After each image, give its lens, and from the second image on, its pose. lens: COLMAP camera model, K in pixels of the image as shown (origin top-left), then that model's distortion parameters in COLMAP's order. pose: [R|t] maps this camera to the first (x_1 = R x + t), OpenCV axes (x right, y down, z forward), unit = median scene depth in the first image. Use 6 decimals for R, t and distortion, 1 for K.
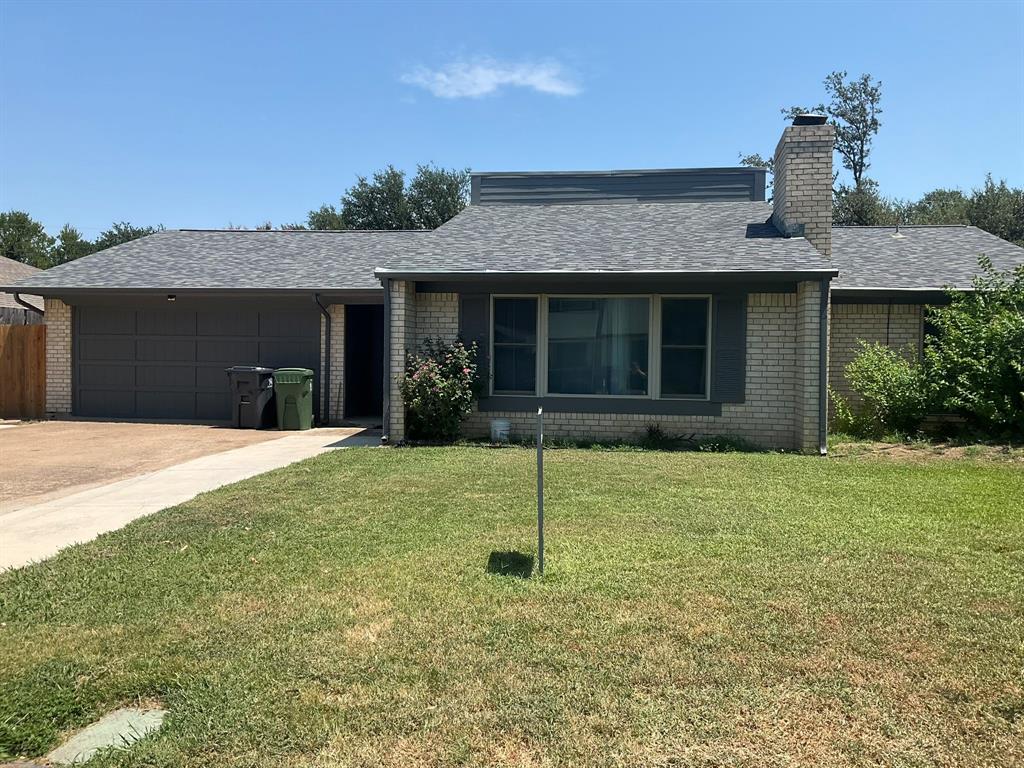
lens RADIAL K [[846.5, 0, 512.1], [0, 846.5, 378.6], [0, 0, 1]] dist [0.092817, -0.168646]
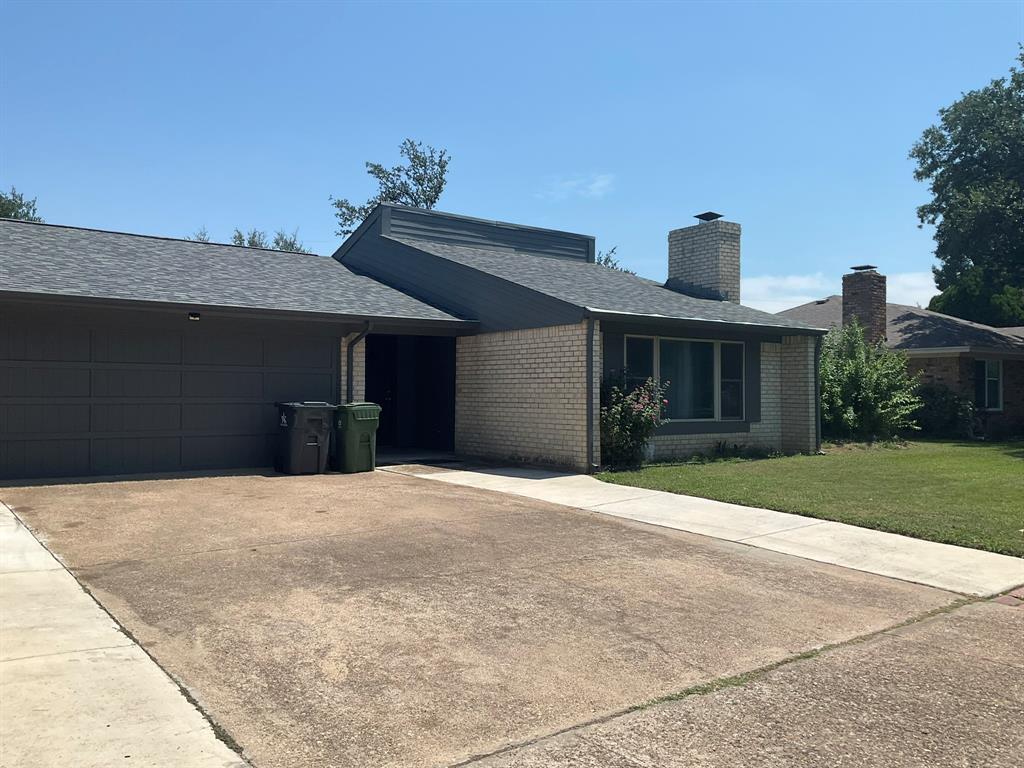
lens RADIAL K [[846.5, 0, 512.1], [0, 846.5, 378.6], [0, 0, 1]] dist [0.092817, -0.168646]
pose [[0.698135, 0.003213, 0.715959, -0.974620], [0.021585, 0.999441, -0.025533, -0.014061], [-0.715641, 0.033279, 0.697675, 0.319637]]
